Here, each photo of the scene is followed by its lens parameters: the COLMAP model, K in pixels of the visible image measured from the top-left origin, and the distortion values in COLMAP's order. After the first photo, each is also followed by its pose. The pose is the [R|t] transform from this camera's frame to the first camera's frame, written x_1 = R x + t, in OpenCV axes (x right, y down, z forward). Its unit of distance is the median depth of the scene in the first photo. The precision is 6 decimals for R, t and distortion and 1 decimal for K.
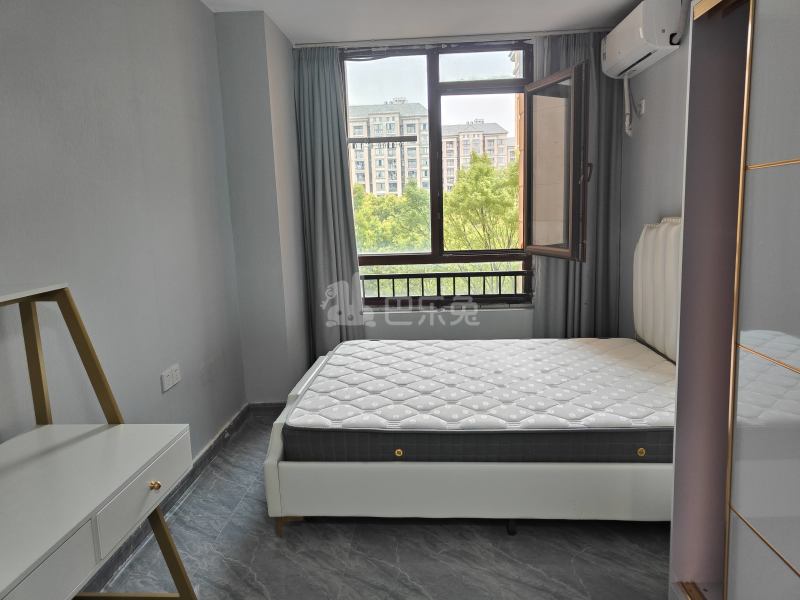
lens RADIAL K [[564.2, 0, 396.1], [0, 564.2, 302.0], [0, 0, 1]] dist [0.013438, 0.009704]
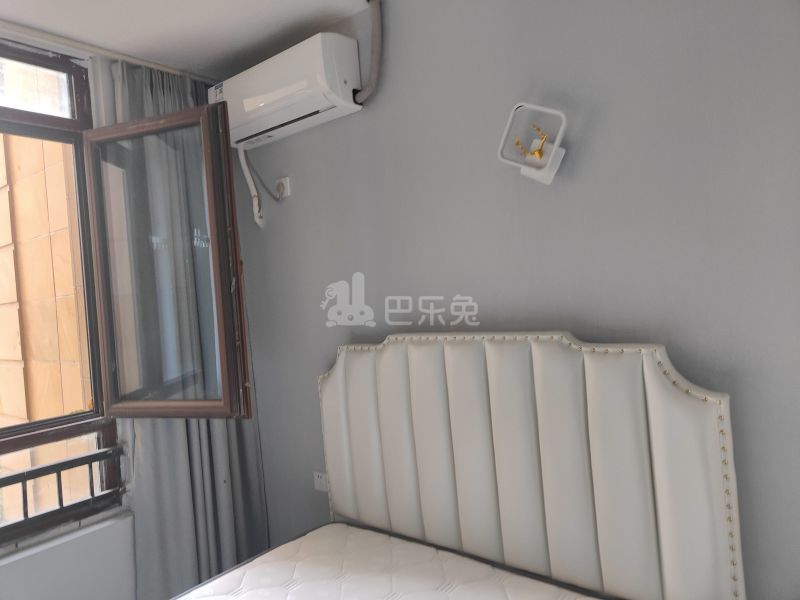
lens RADIAL K [[564.2, 0, 397.6], [0, 564.2, 295.5], [0, 0, 1]] dist [0.013438, 0.009704]
pose [[0.583226, -0.011420, 0.812229, -0.057762], [0.191047, 0.973782, -0.123491, -0.084440], [-0.789524, 0.227198, 0.570117, 0.452666]]
